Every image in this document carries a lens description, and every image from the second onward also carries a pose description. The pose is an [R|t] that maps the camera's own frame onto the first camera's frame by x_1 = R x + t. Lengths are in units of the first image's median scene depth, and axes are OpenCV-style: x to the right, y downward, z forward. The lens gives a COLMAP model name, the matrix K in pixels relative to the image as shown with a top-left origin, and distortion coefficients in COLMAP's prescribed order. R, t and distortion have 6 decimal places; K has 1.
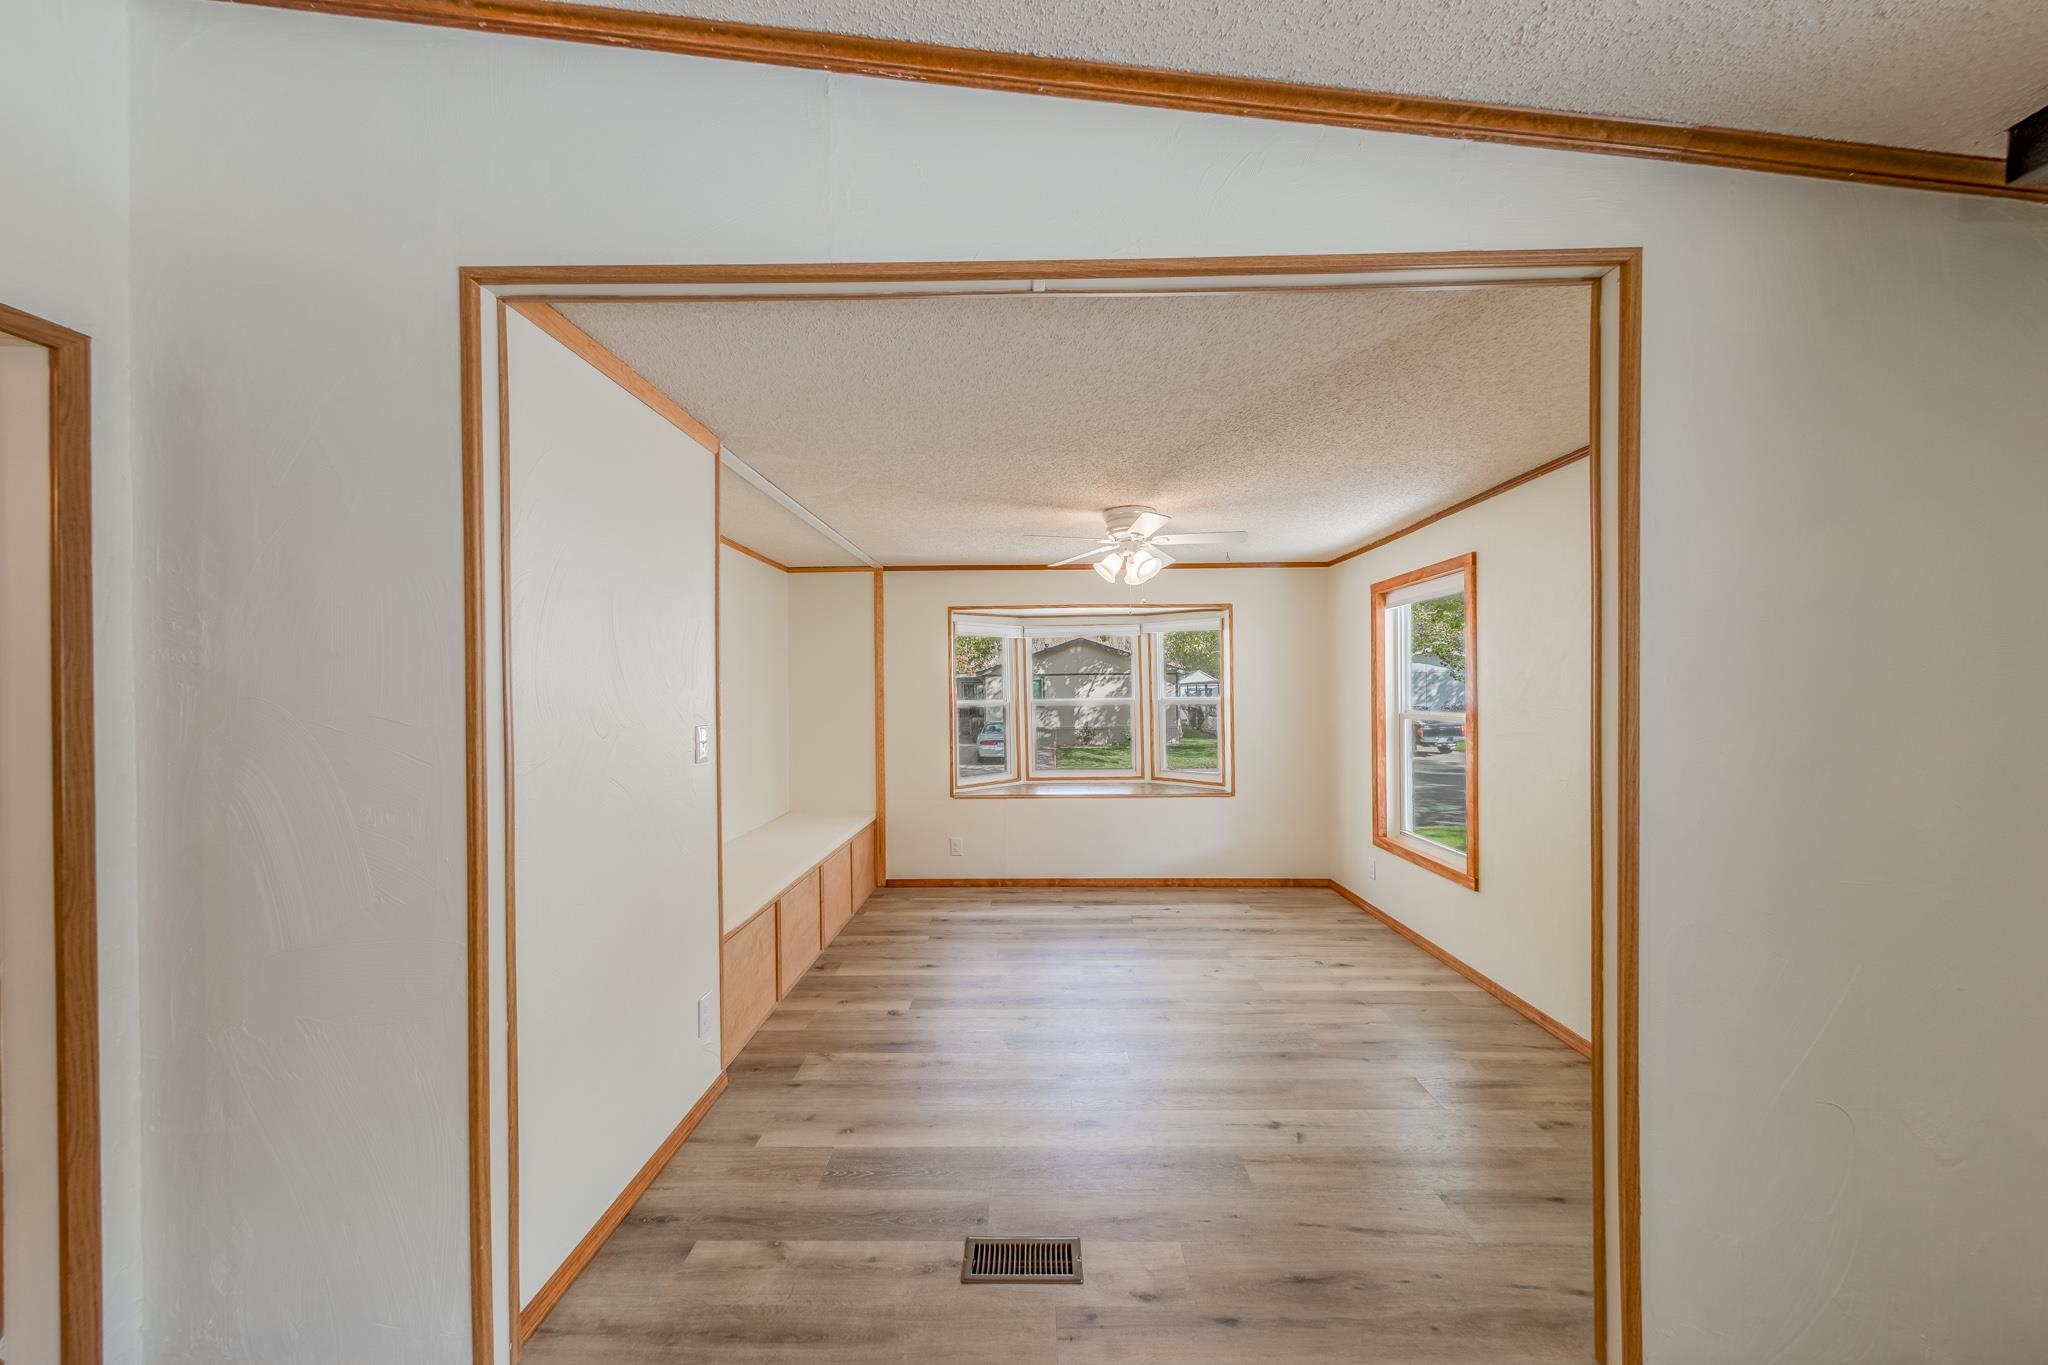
lens RADIAL K [[725.3, 0, 1024.0], [0, 725.3, 682.5], [0, 0, 1]] dist [-0.000695, -0.000028]
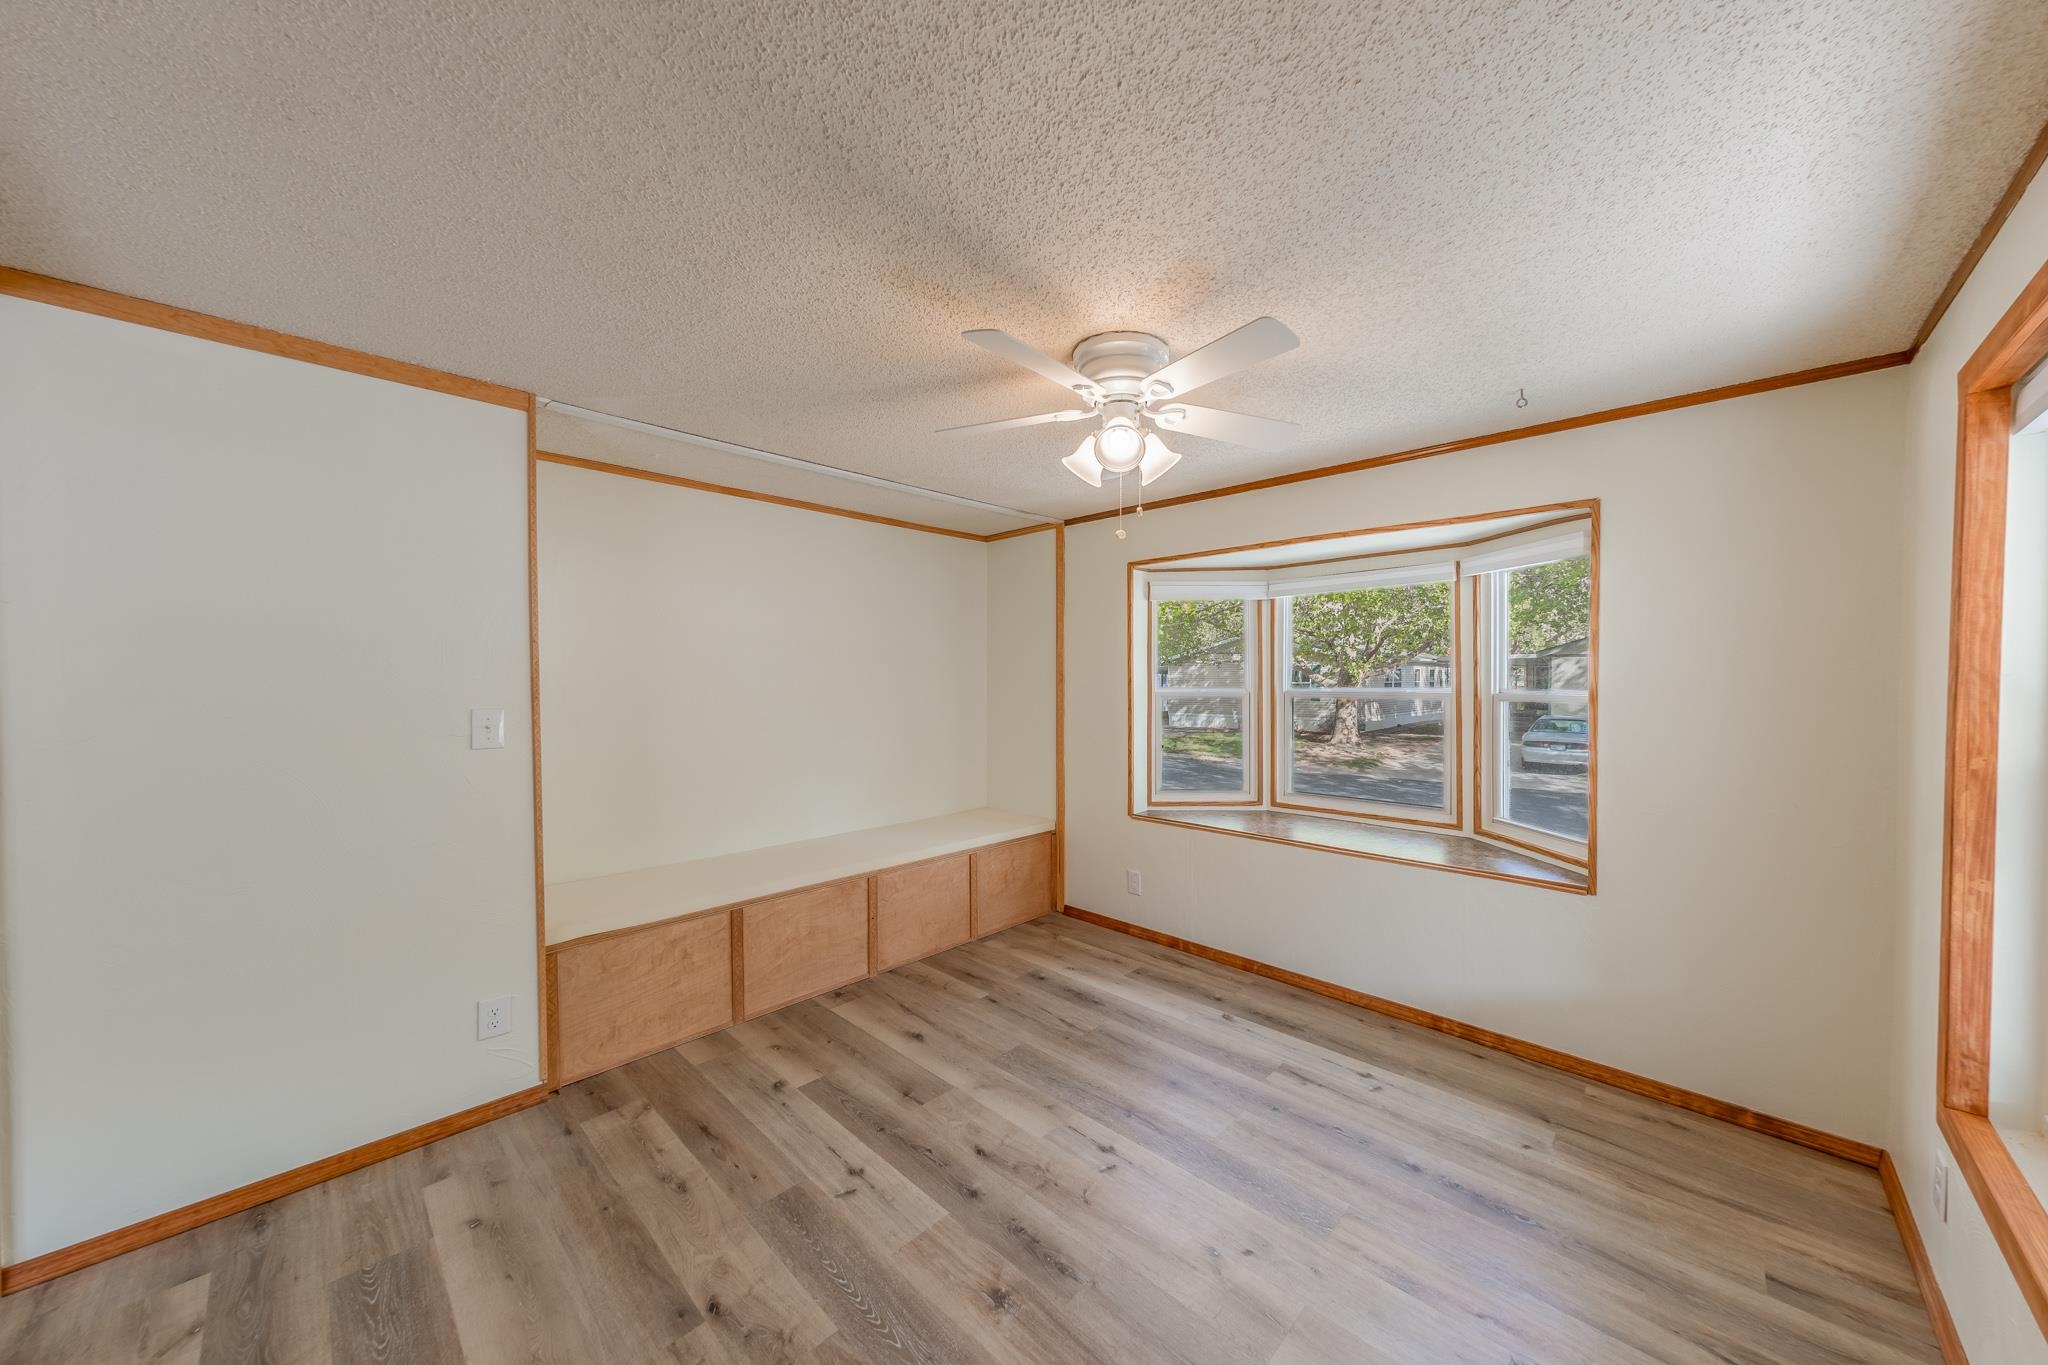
lens RADIAL K [[725.3, 0, 1024.0], [0, 725.3, 682.5], [0, 0, 1]] dist [-0.000695, -0.000028]
pose [[0.734376, 0.014714, -0.678584, 0.392864], [0.000697, 0.999748, 0.022432, 0.003258], [0.678743, -0.016946, 0.734181, 0.447877]]
